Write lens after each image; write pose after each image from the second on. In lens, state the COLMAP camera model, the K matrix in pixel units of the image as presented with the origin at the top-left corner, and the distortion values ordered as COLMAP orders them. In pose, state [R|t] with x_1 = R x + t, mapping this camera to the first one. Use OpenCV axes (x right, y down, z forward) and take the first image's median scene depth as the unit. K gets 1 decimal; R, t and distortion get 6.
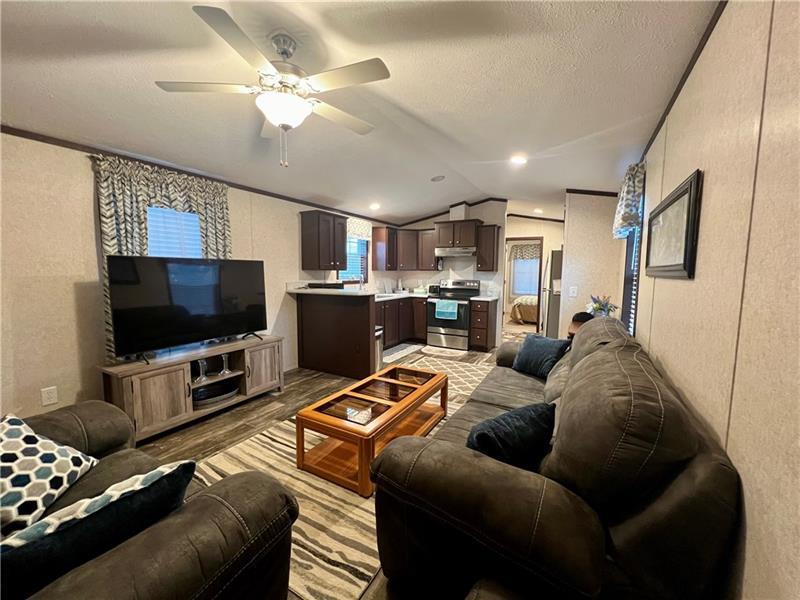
lens RADIAL K [[316.4, 0, 400.1], [0, 316.4, 302.2], [0, 0, 1]] dist [0.003323, 0.000423]
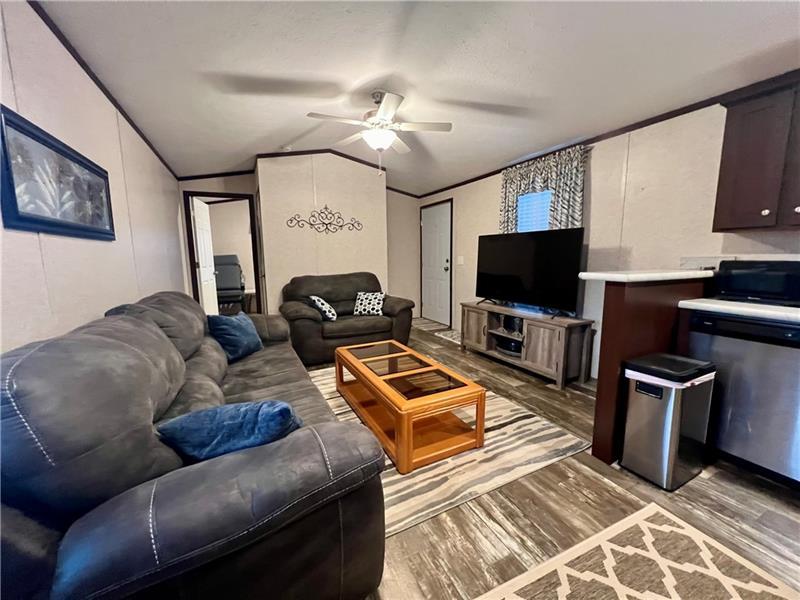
lens RADIAL K [[316.4, 0, 400.5], [0, 316.4, 297.6], [0, 0, 1]] dist [0.003323, 0.000423]
pose [[-0.541697, 0.104432, -0.834062, 1.685251], [-0.085927, 0.980175, 0.178533, -0.195092], [0.836171, 0.168379, -0.521984, 3.517120]]
